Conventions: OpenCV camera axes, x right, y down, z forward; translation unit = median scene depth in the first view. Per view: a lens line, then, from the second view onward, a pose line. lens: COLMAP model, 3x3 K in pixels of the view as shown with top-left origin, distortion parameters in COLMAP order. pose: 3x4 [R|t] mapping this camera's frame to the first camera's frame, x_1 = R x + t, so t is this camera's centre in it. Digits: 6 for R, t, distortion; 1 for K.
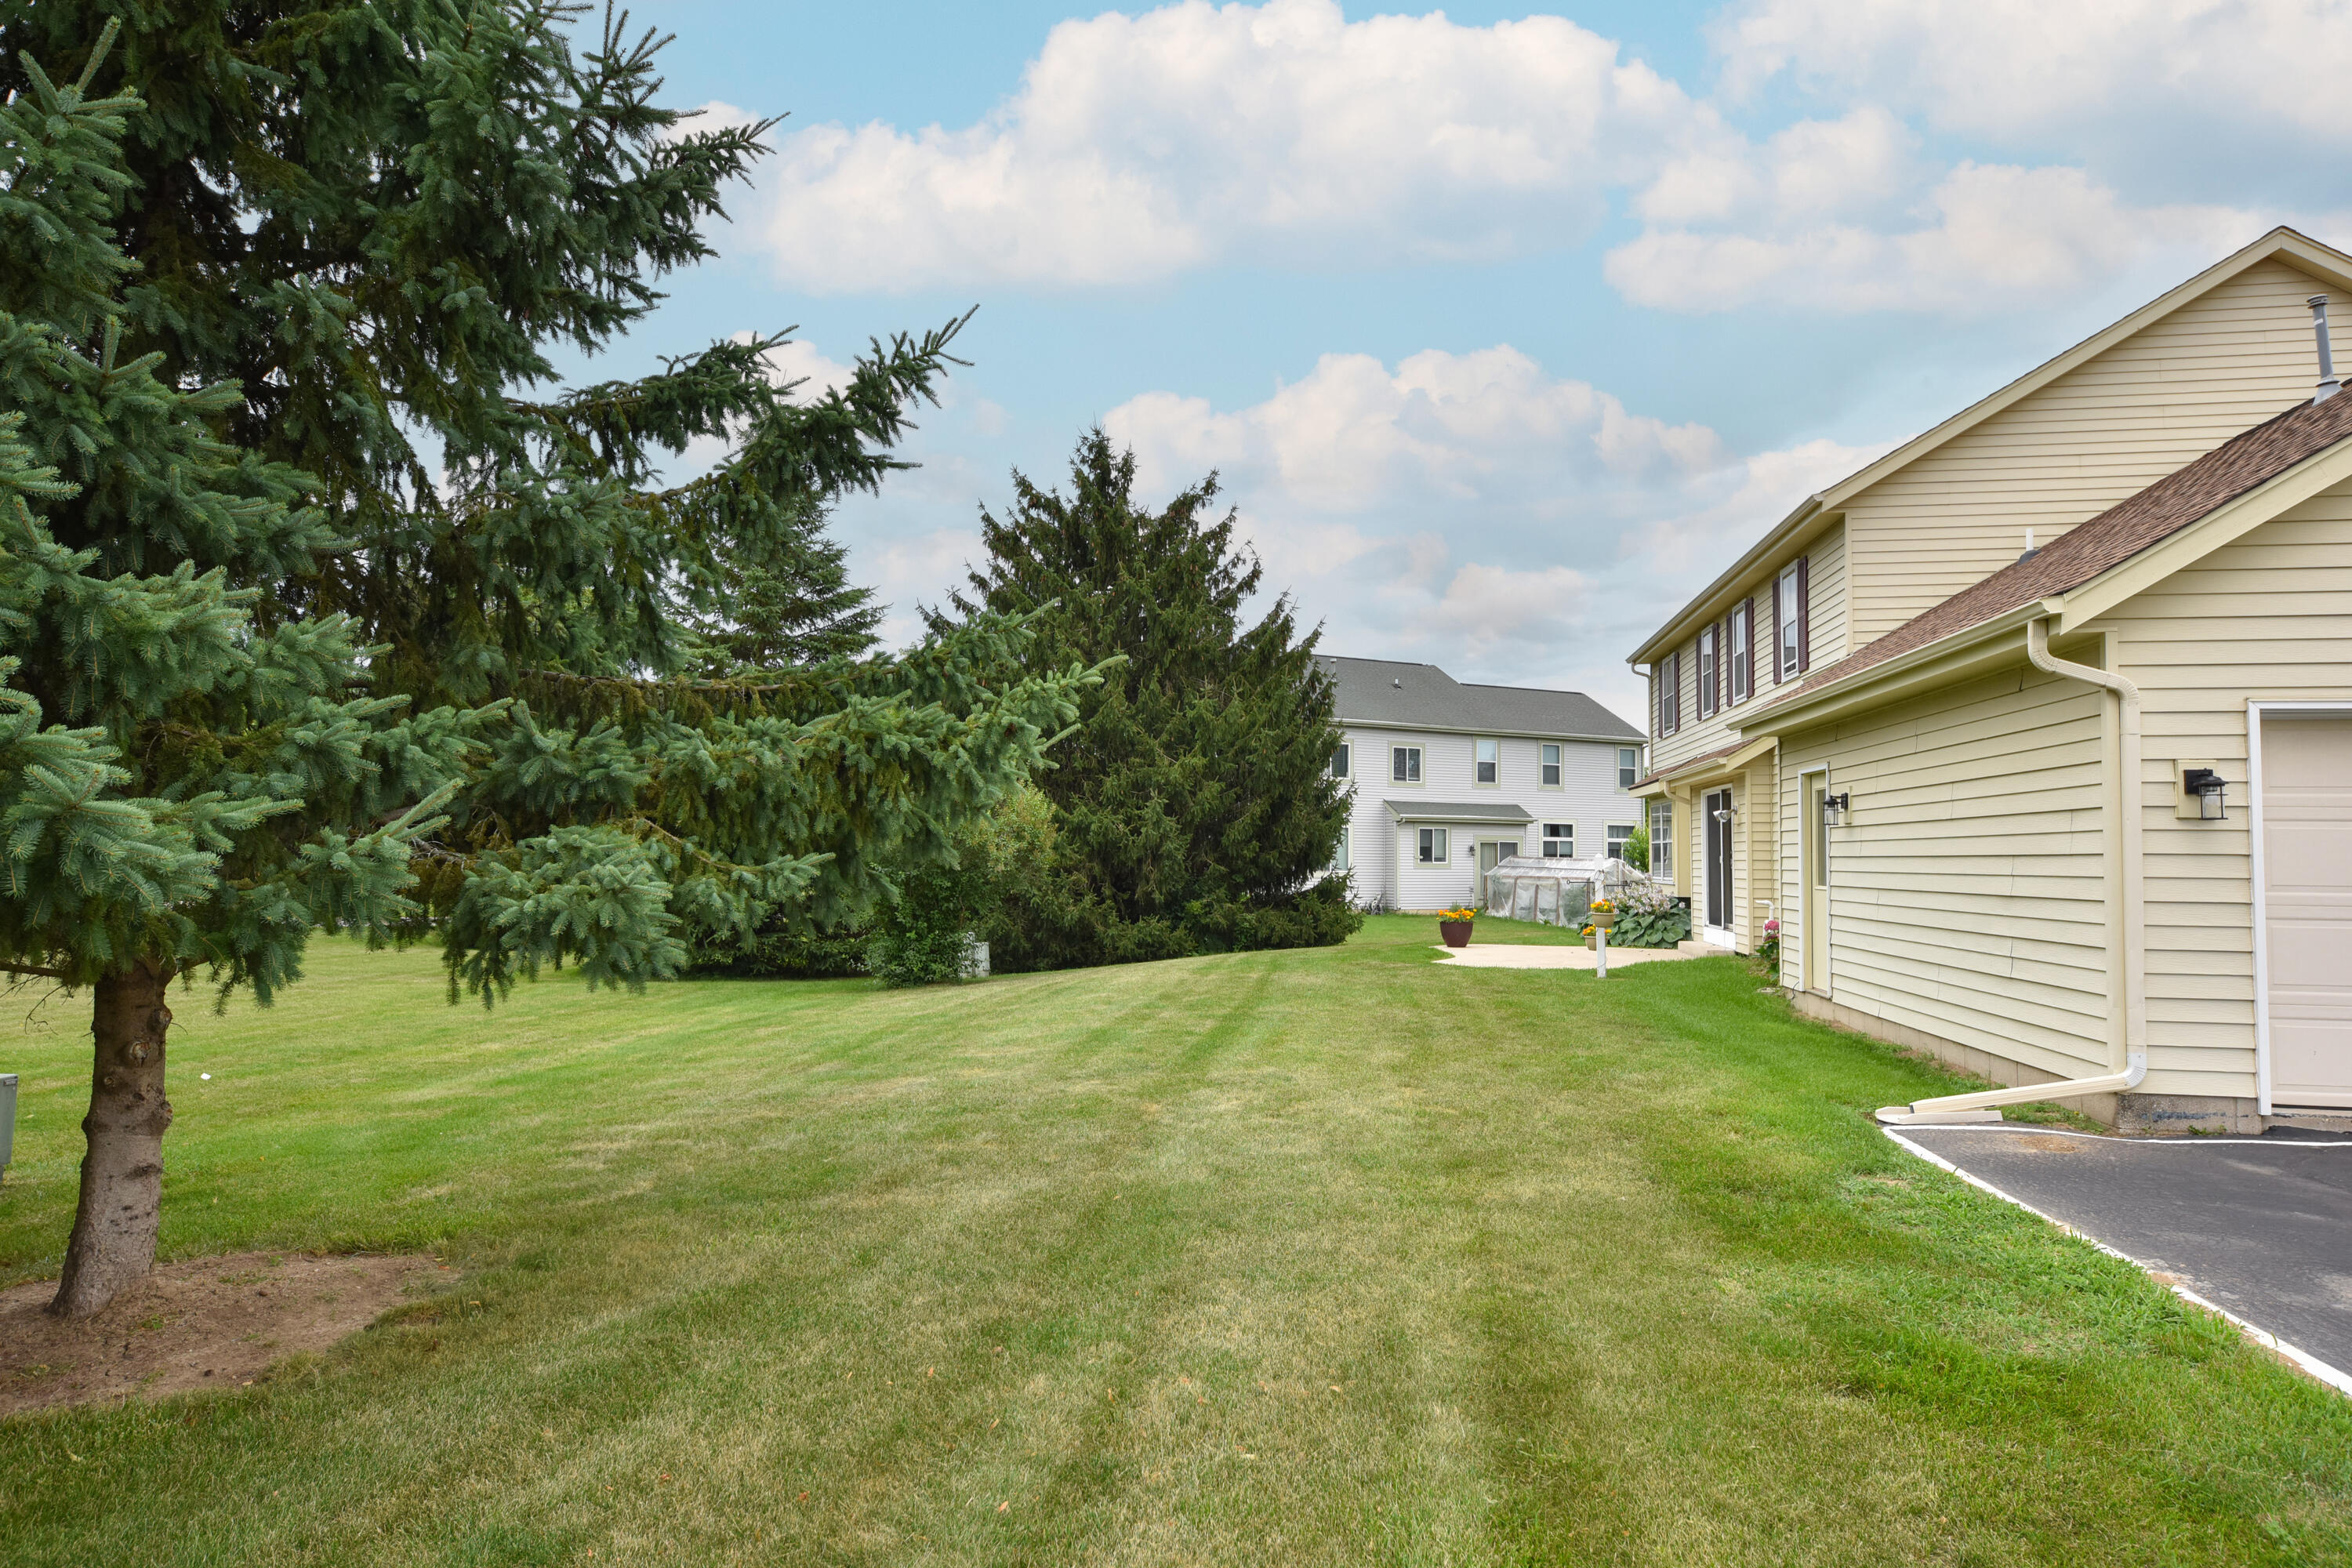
lens RADIAL K [[1427.4, 0, 1176.0], [0, 1427.4, 784.0], [0, 0, 1]] dist [0.000632, 0.000172]
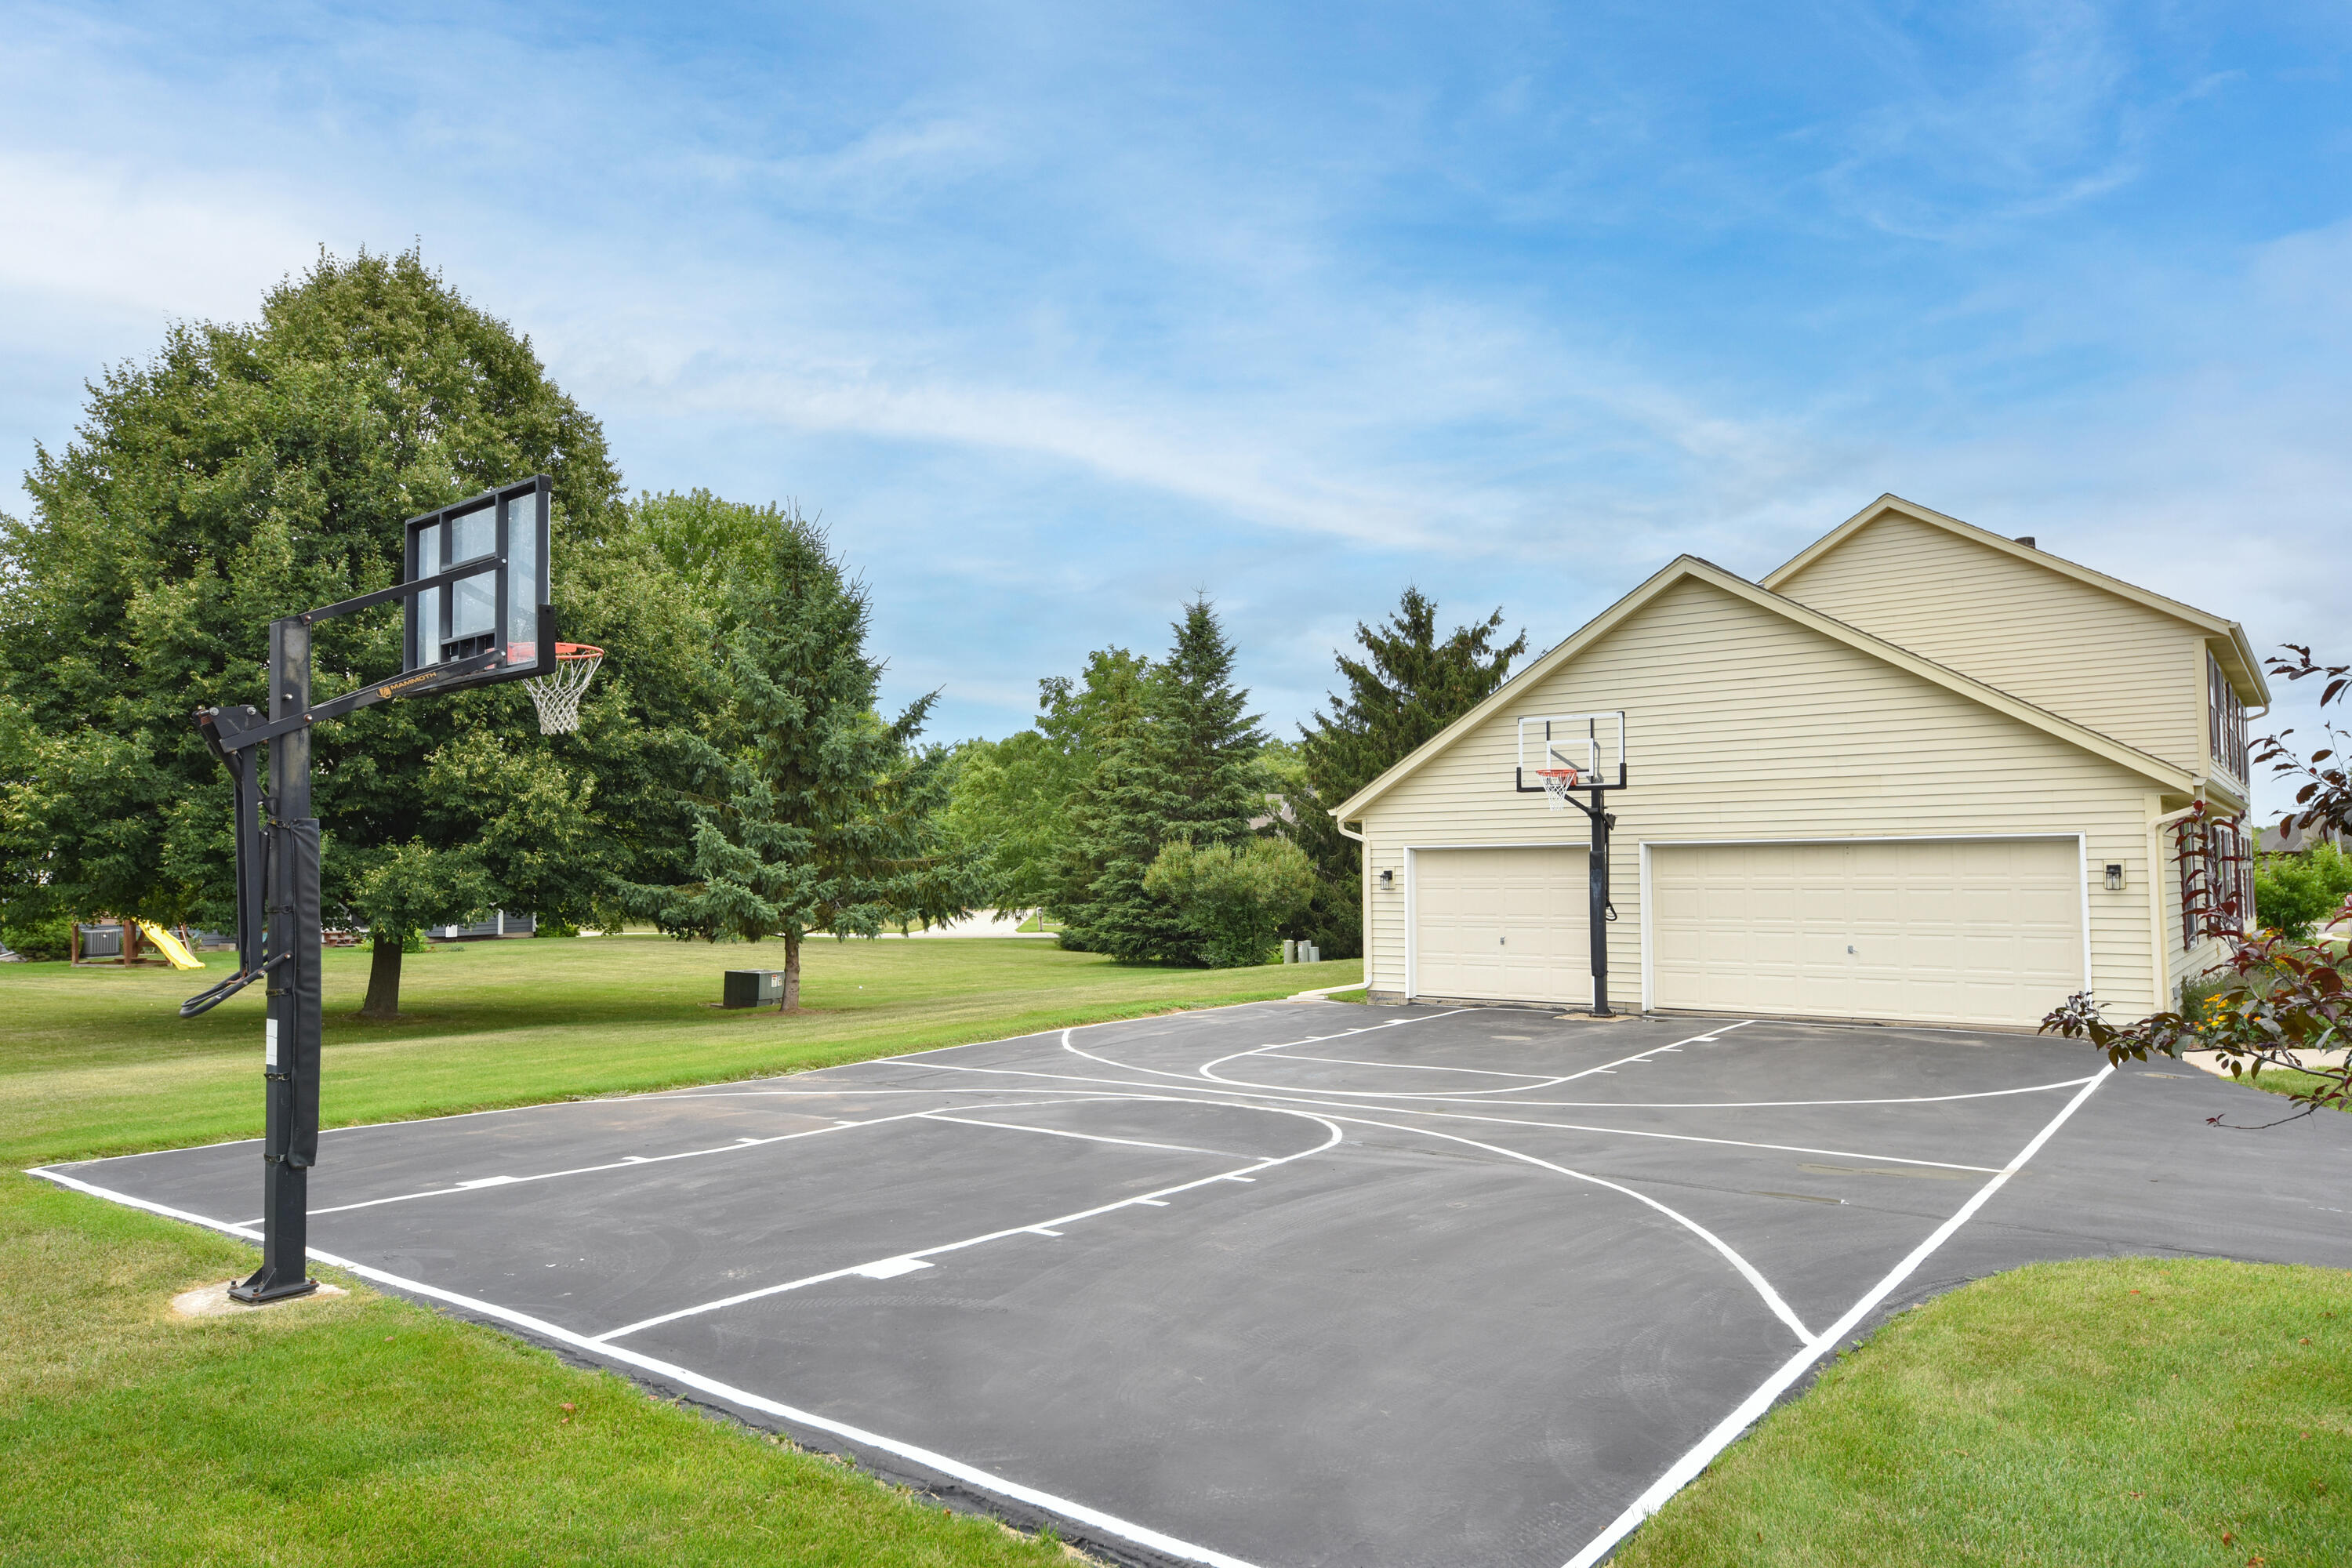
lens RADIAL K [[1529.3, 0, 1176.0], [0, 1529.3, 784.0], [0, 0, 1]] dist [0.006958, 0.001557]
pose [[0.875701, -0.043810, -0.480862, 0.564178], [0.041139, 0.999024, -0.016100, -0.045978], [0.481098, -0.005684, 0.876648, -0.556298]]
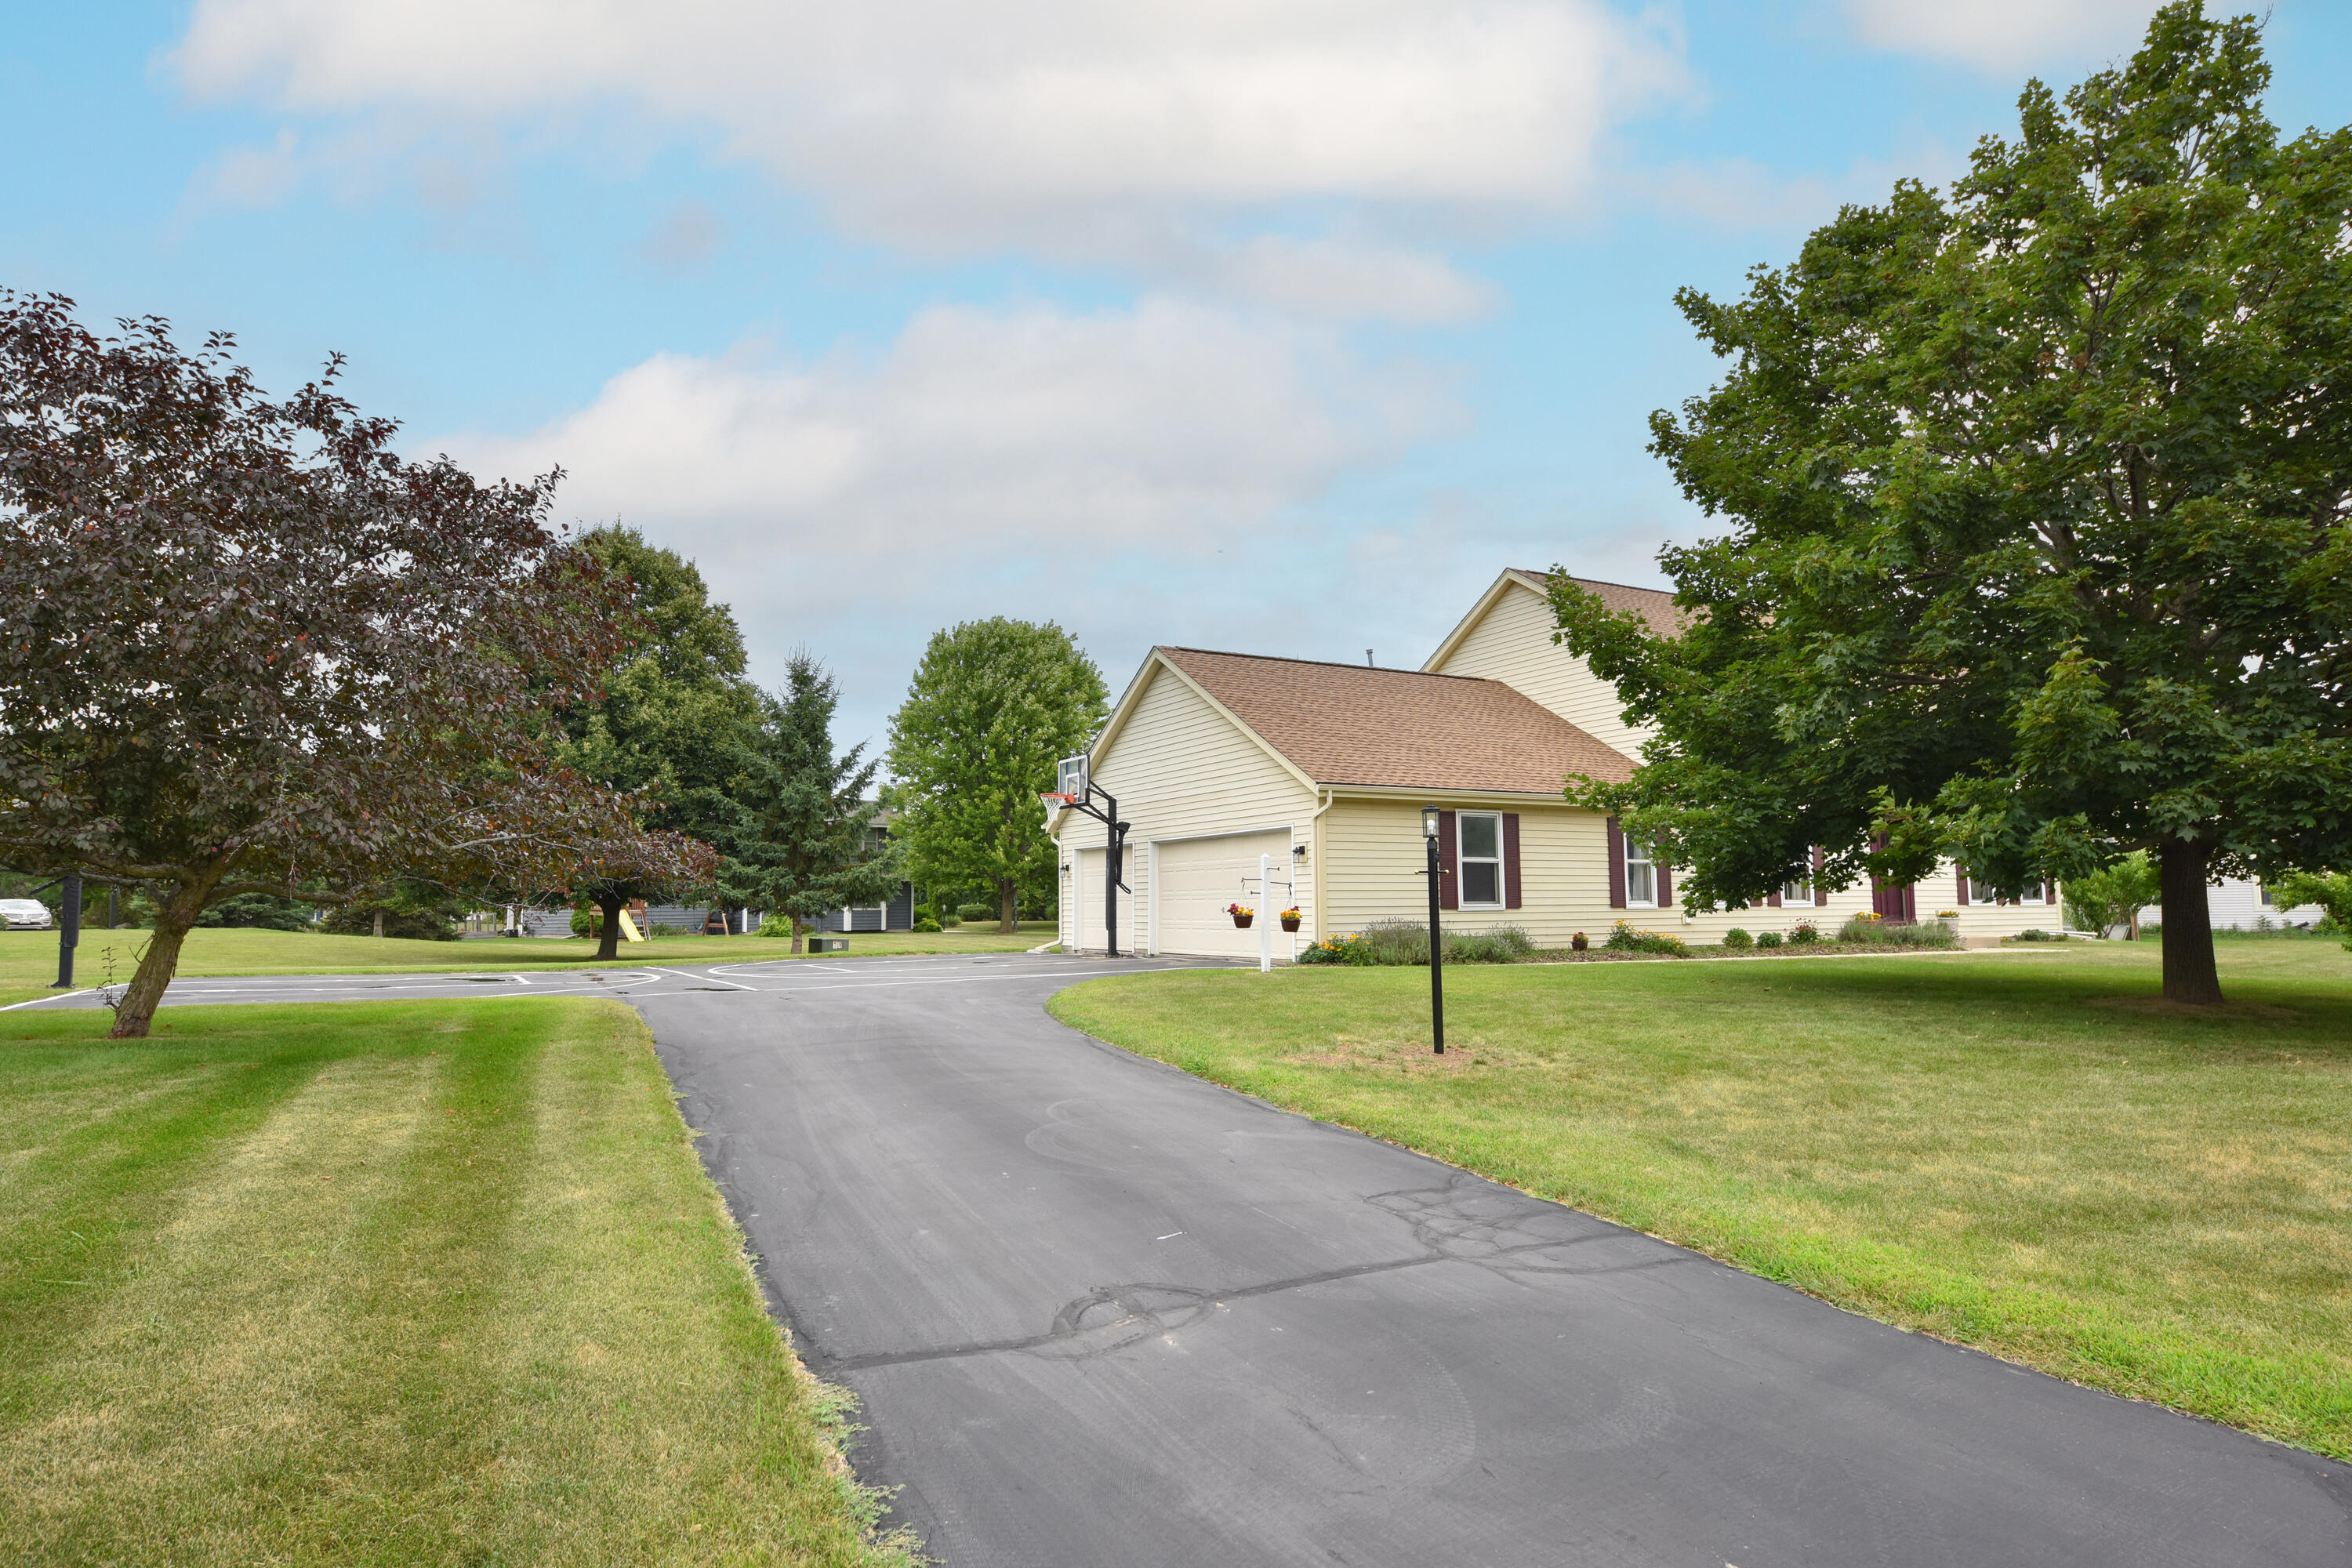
lens RADIAL K [[1361.1, 0, 1186.1], [0, 1361.1, 797.5], [0, 0, 1]] dist [-0.001271, -0.000218]
pose [[0.611597, -0.079556, -0.787159, 1.268216], [0.058947, 0.996748, -0.054938, 0.010284], [0.788970, -0.012801, 0.614298, -0.351619]]
